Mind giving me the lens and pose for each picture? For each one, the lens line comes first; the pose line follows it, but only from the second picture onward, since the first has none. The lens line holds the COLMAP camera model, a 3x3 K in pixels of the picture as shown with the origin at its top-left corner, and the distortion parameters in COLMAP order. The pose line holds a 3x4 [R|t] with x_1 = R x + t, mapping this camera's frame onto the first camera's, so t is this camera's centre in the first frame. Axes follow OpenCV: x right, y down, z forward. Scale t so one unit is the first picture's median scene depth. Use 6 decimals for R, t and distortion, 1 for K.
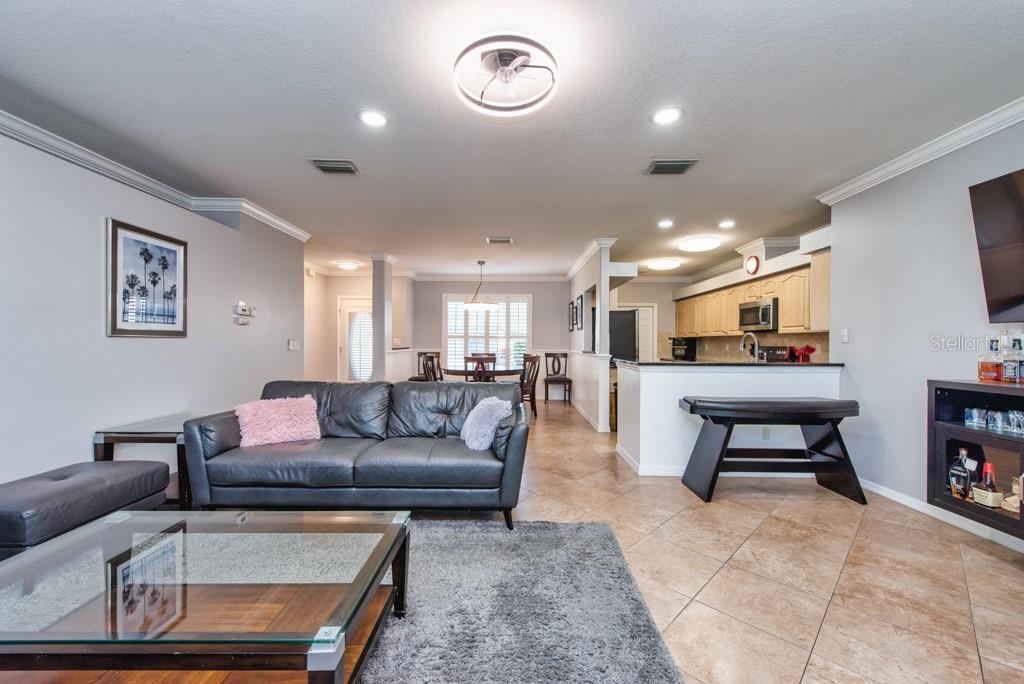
lens RADIAL K [[401.9, 0, 515.4], [0, 401.9, 342.0], [0, 0, 1]] dist [0.012791, -0.003118]
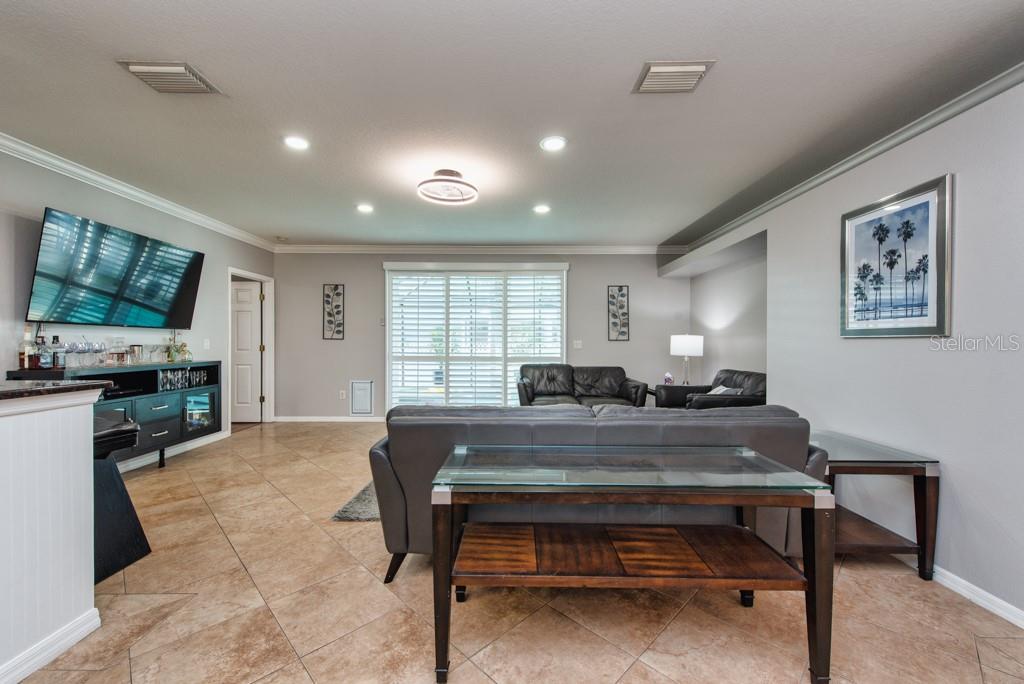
lens RADIAL K [[401.9, 0, 514.0], [0, 401.9, 345.2], [0, 0, 1]] dist [0.012791, -0.003118]
pose [[-0.999966, -0.007018, -0.004443, -0.113874], [-0.007053, 0.999944, 0.007931, 0.001110], [0.004387, 0.007962, -0.999959, 1.025576]]
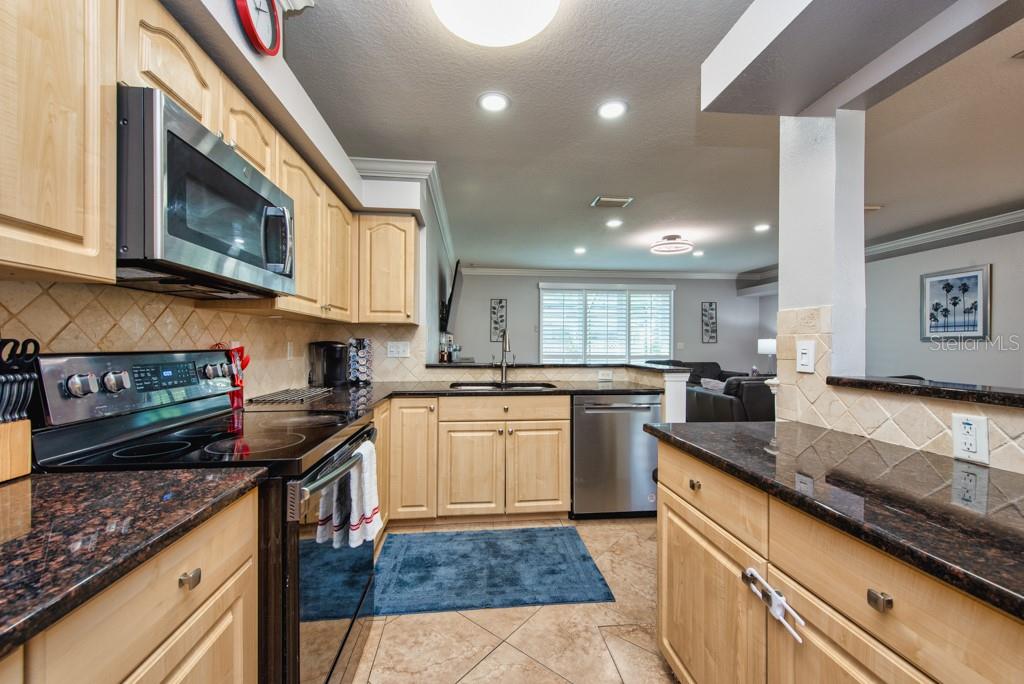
lens RADIAL K [[401.9, 0, 512.3], [0, 401.9, 344.6], [0, 0, 1]] dist [0.012791, -0.003118]
pose [[-0.994691, -0.007323, -0.102649, 0.492138], [-0.007421, 0.999972, 0.000568, 0.006030], [0.102642, 0.001327, -0.994718, 1.344383]]
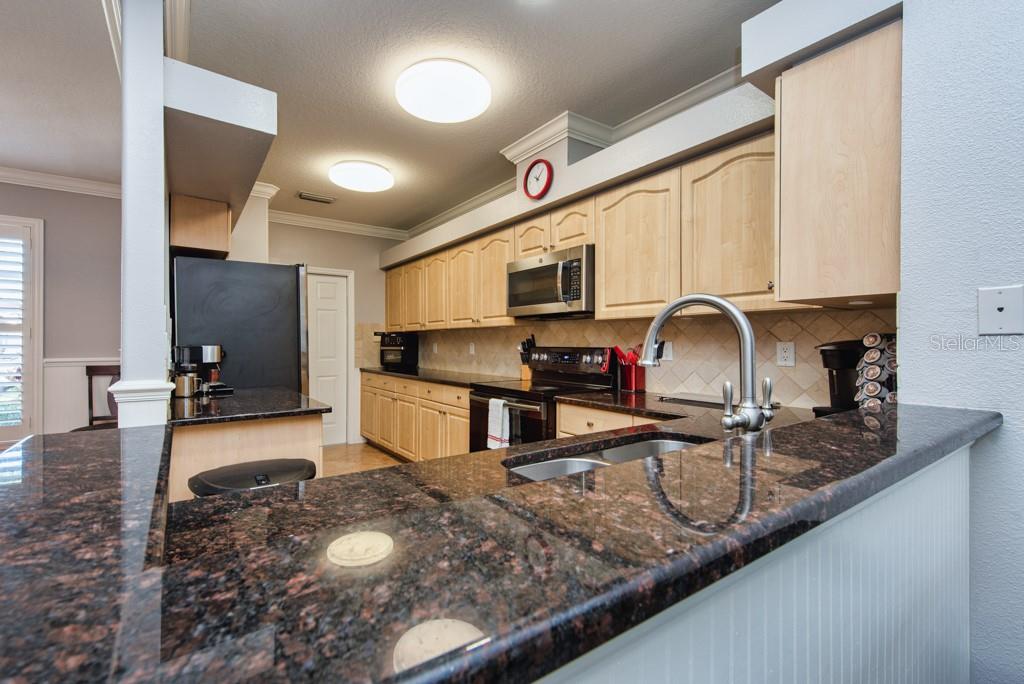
lens RADIAL K [[426.9, 0, 472.3], [0, 426.9, 342.1], [0, 0, 1]] dist [0.007628, -0.000961]
pose [[0.831904, -0.001963, 0.554916, 0.254127], [0.001230, 0.999998, 0.001693, 0.003669], [-0.554918, -0.000726, 0.831905, 0.664230]]
